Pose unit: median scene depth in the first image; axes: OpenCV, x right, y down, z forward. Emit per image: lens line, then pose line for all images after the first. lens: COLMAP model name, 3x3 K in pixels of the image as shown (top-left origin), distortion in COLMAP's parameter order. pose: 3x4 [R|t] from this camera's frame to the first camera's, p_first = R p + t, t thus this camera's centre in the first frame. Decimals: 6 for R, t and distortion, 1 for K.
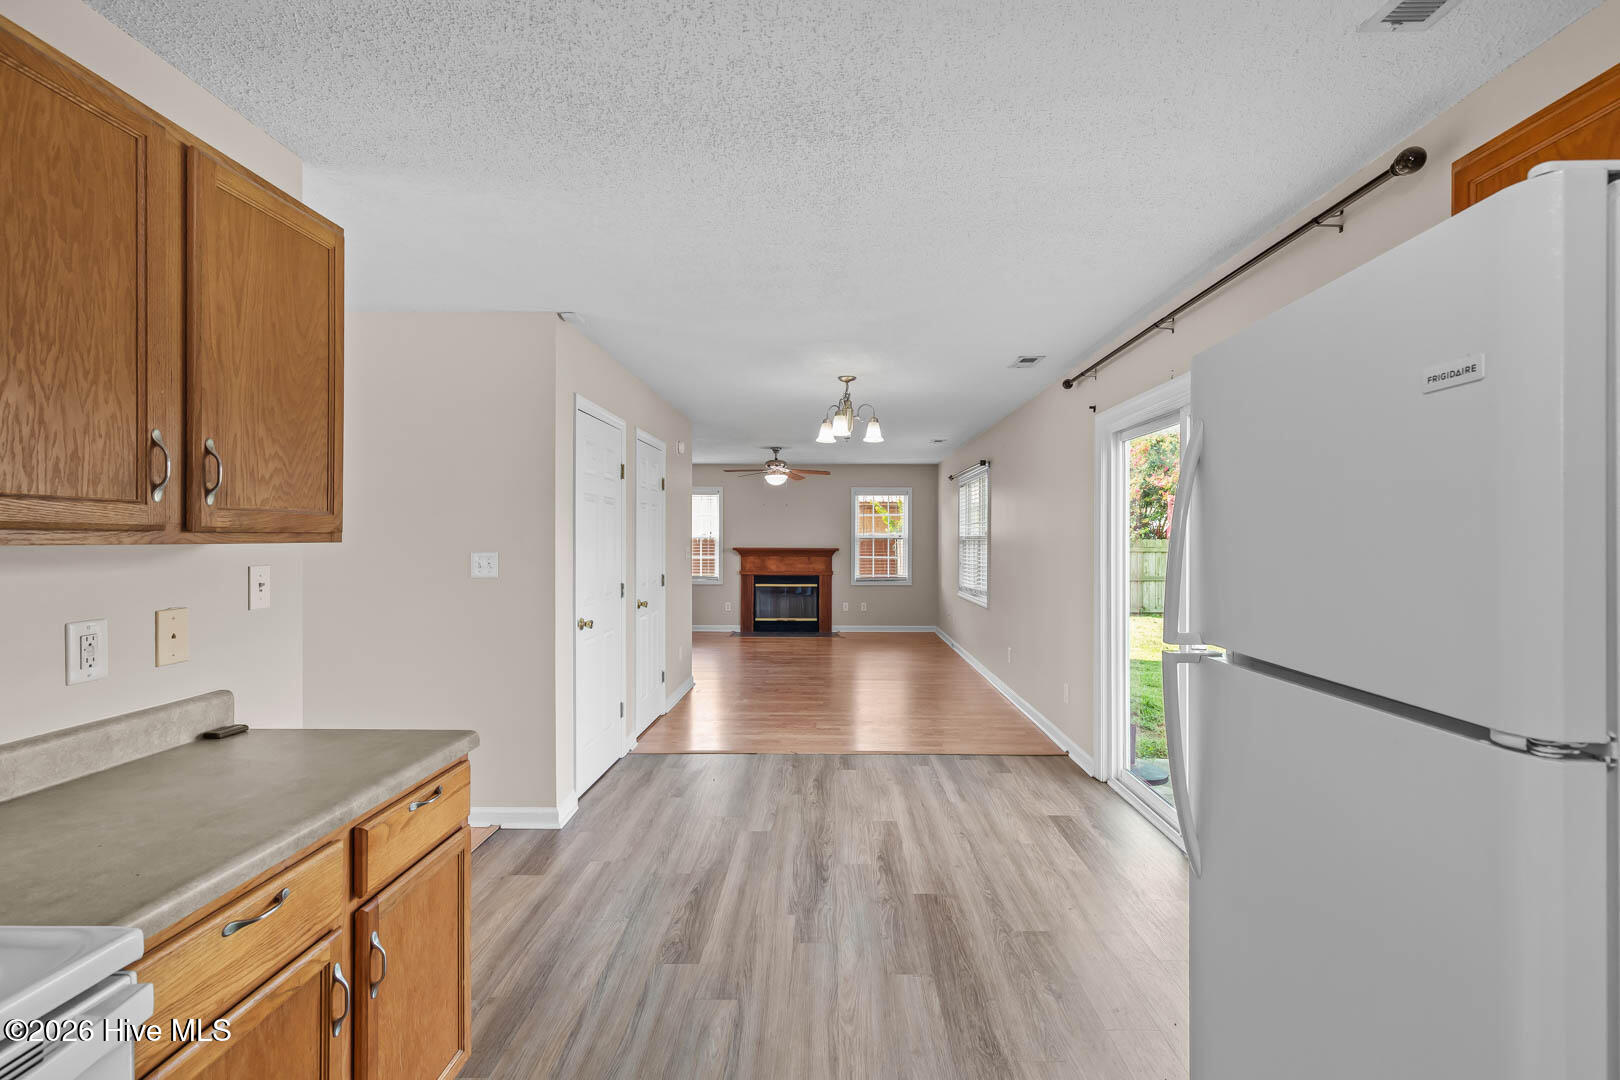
lens RADIAL K [[737.1, 0, 801.1], [0, 737.1, 540.6], [0, 0, 1]] dist [0.012429, -0.002981]
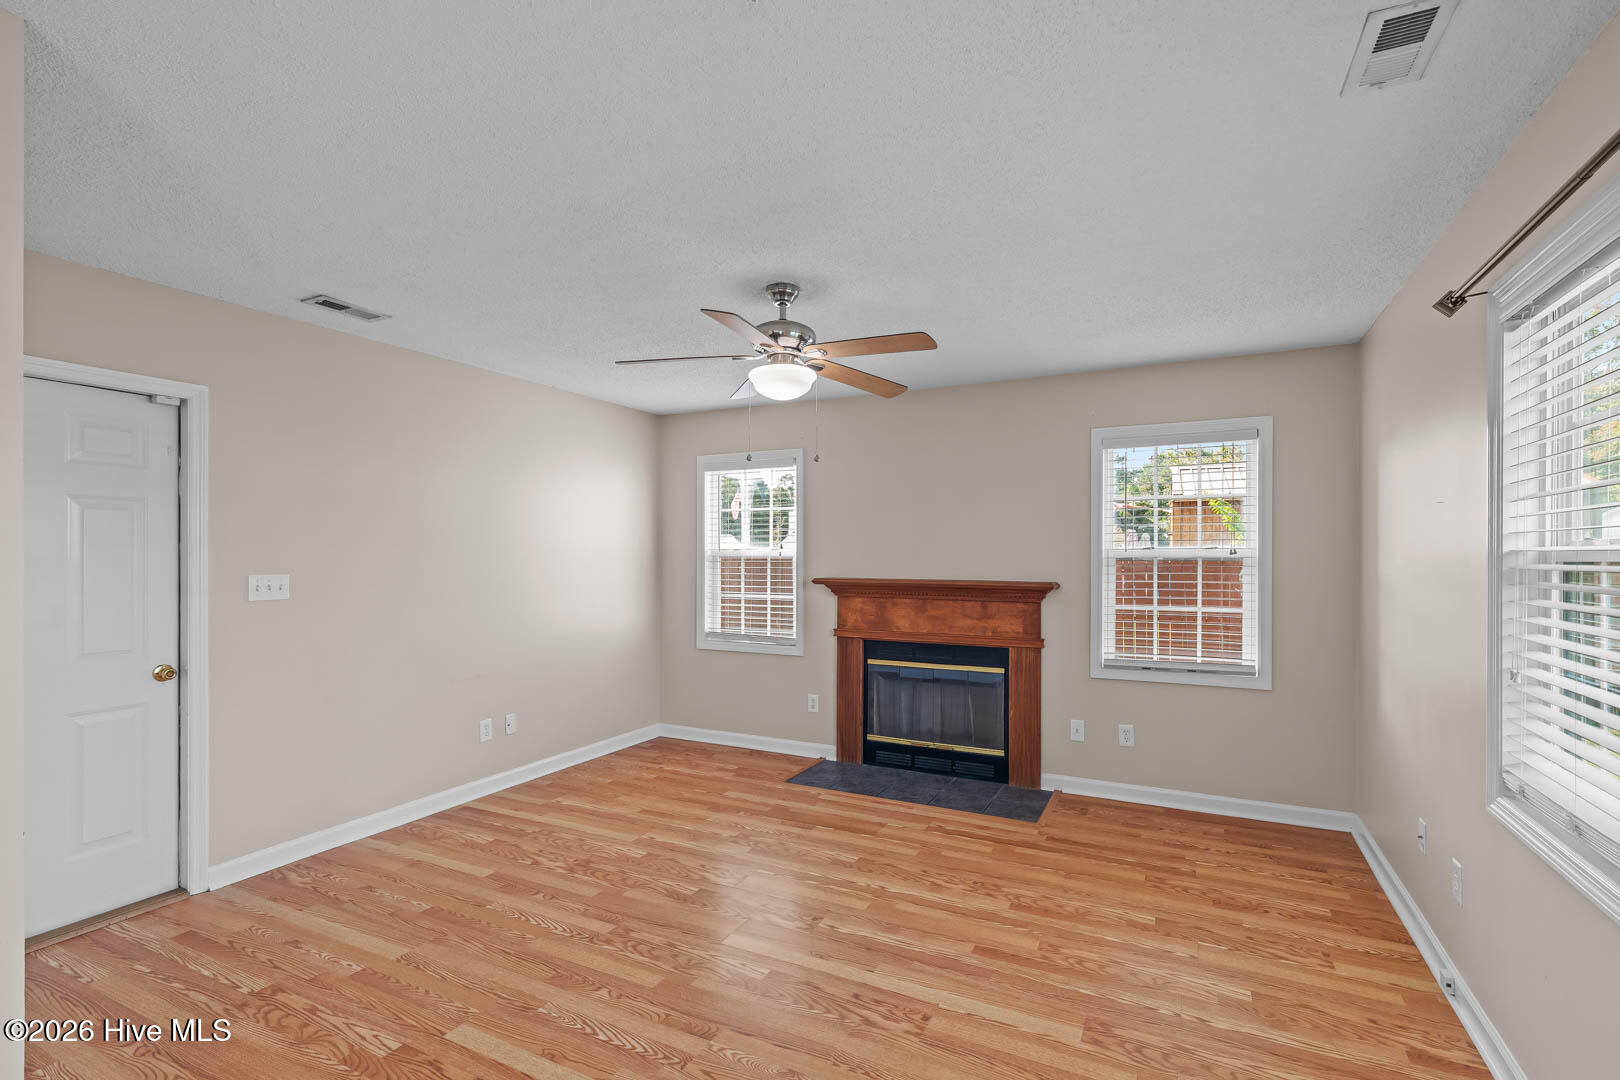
lens RADIAL K [[737.1, 0, 812.8], [0, 737.1, 560.9], [0, 0, 1]] dist [0.012429, -0.002981]
pose [[0.907096, 0.000942, -0.420924, 0.119361], [0.001162, 0.999988, 0.004743, -0.004080], [0.420923, -0.004792, 0.907084, 0.700056]]
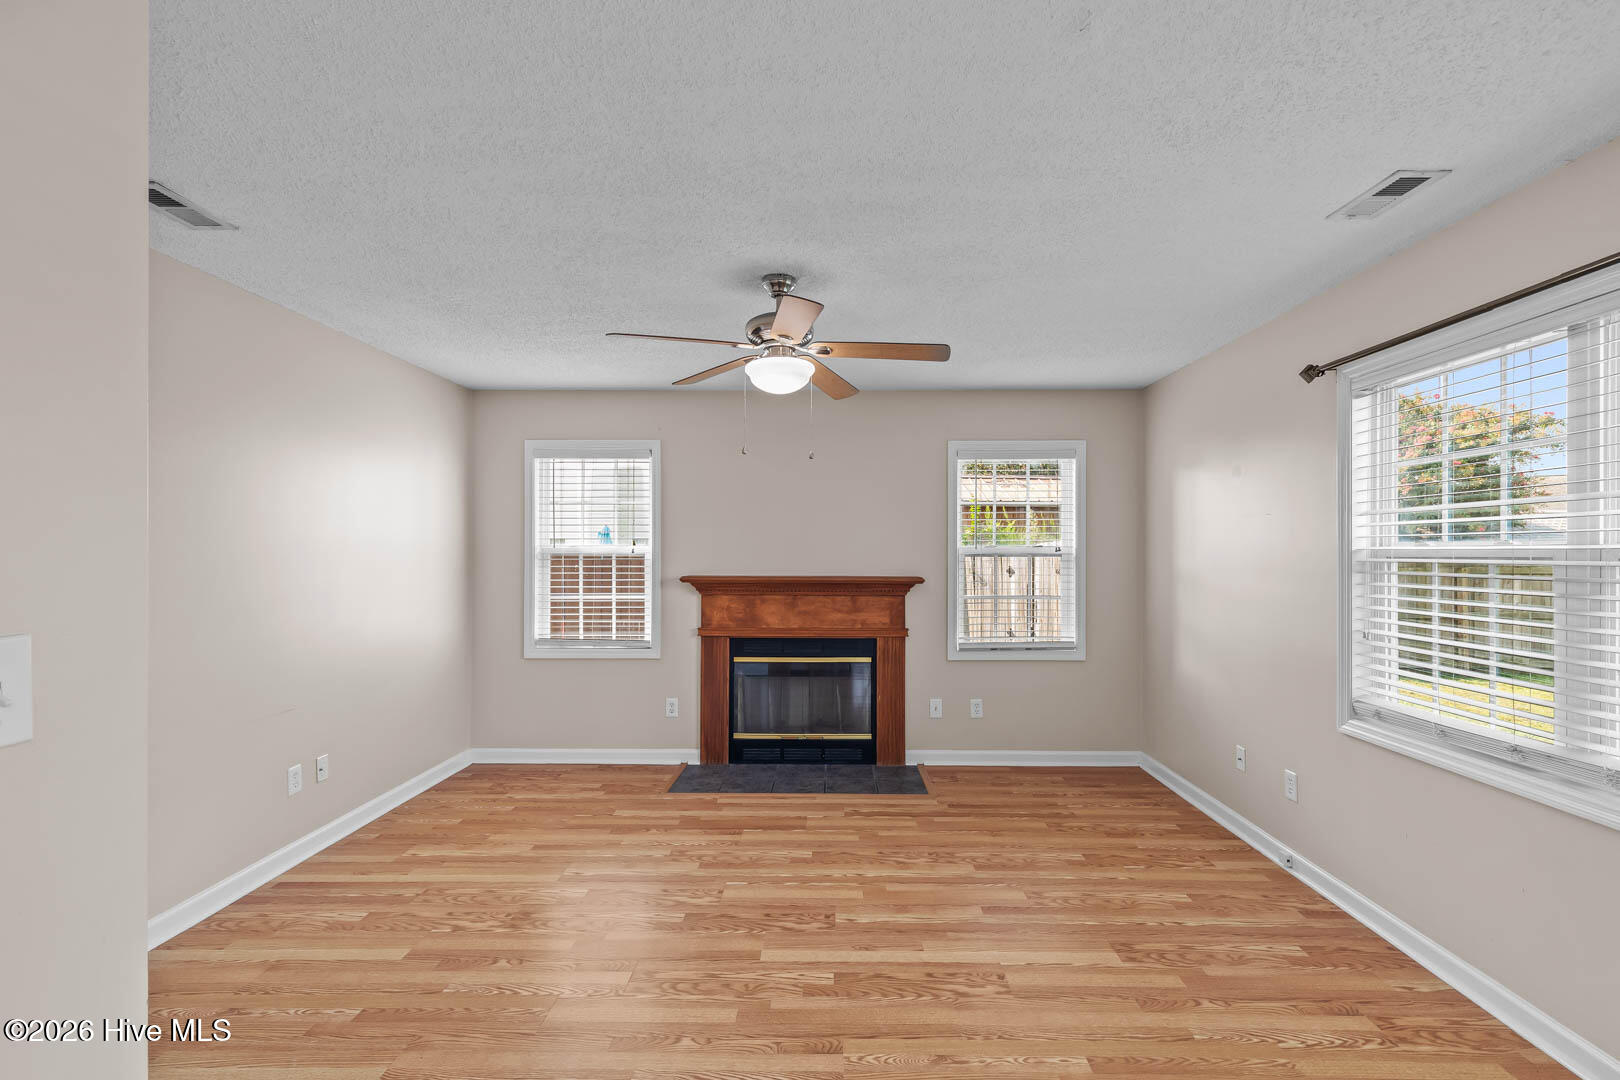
lens RADIAL K [[737.1, 0, 811.7], [0, 737.1, 555.1], [0, 0, 1]] dist [0.012429, -0.002981]
pose [[0.999918, -0.002935, 0.012504, -0.024223], [0.002907, 0.999993, 0.002223, -0.004673], [-0.012511, -0.002186, 0.999919, 0.670688]]
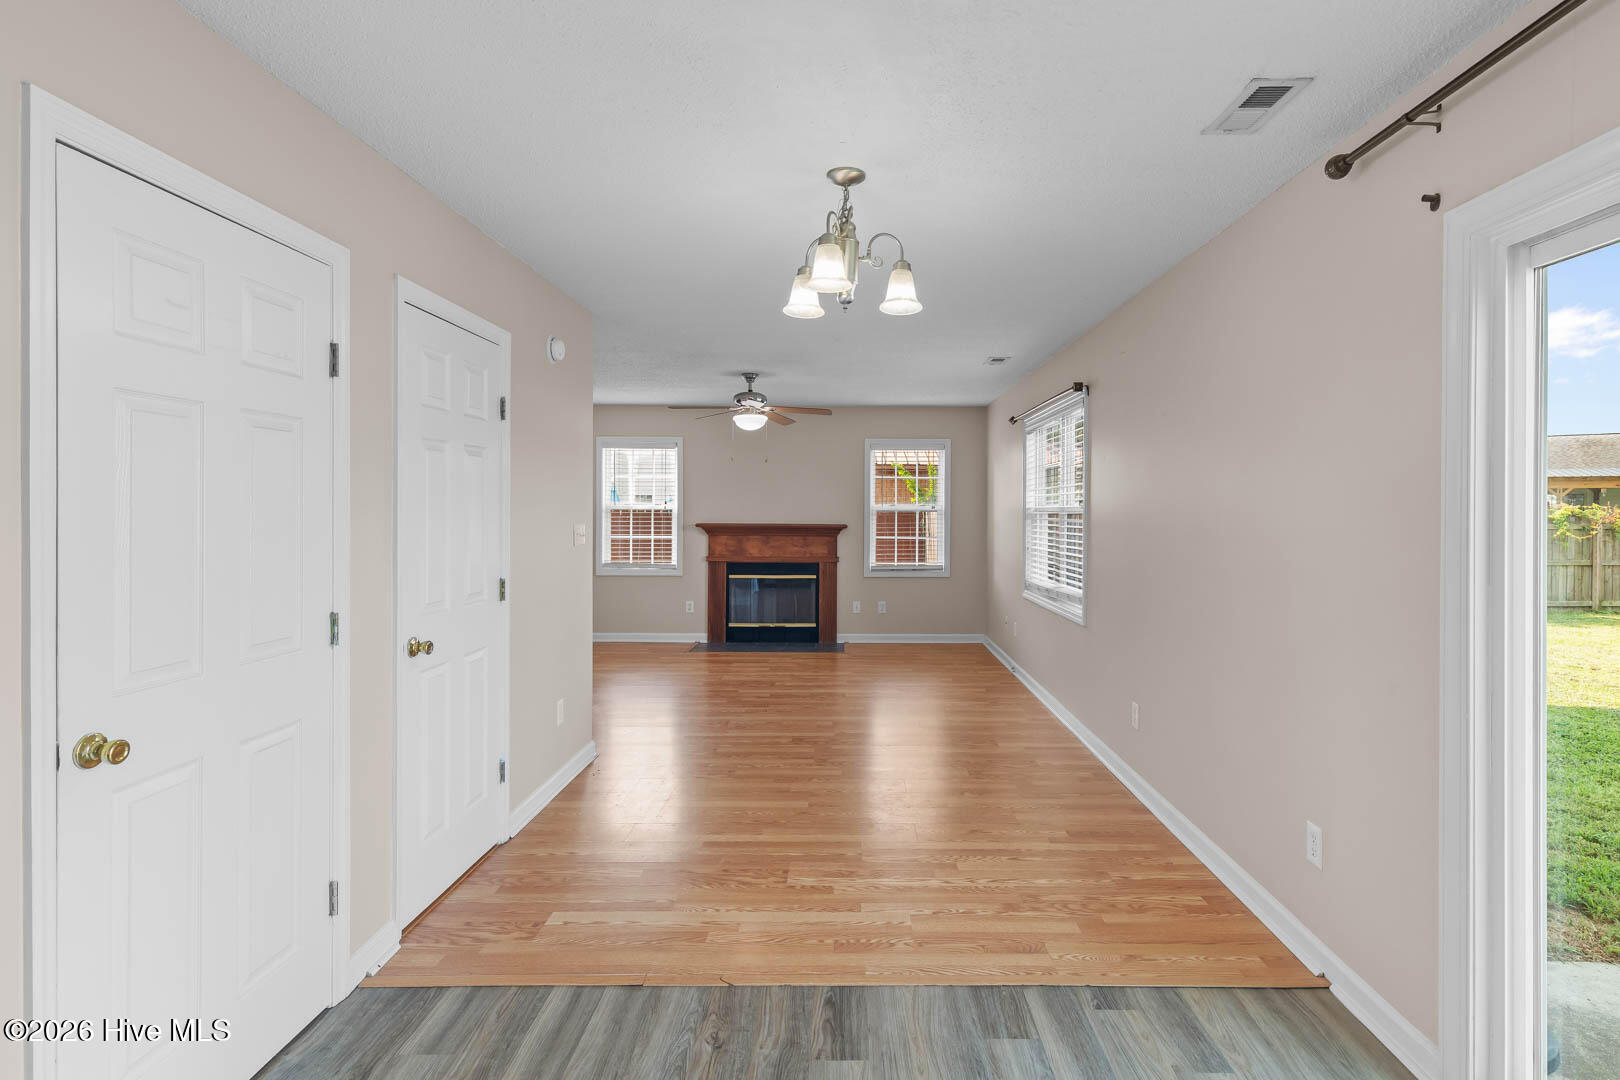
lens RADIAL K [[824.2, 0, 821.9], [0, 824.2, 520.2], [0, 0, 1]] dist [0.031236, 0.000128]
pose [[0.999939, 0.000971, 0.011040, 0.022466], [-0.001077, 0.999953, 0.009607, -0.001586], [-0.011030, -0.009618, 0.999893, 0.253872]]
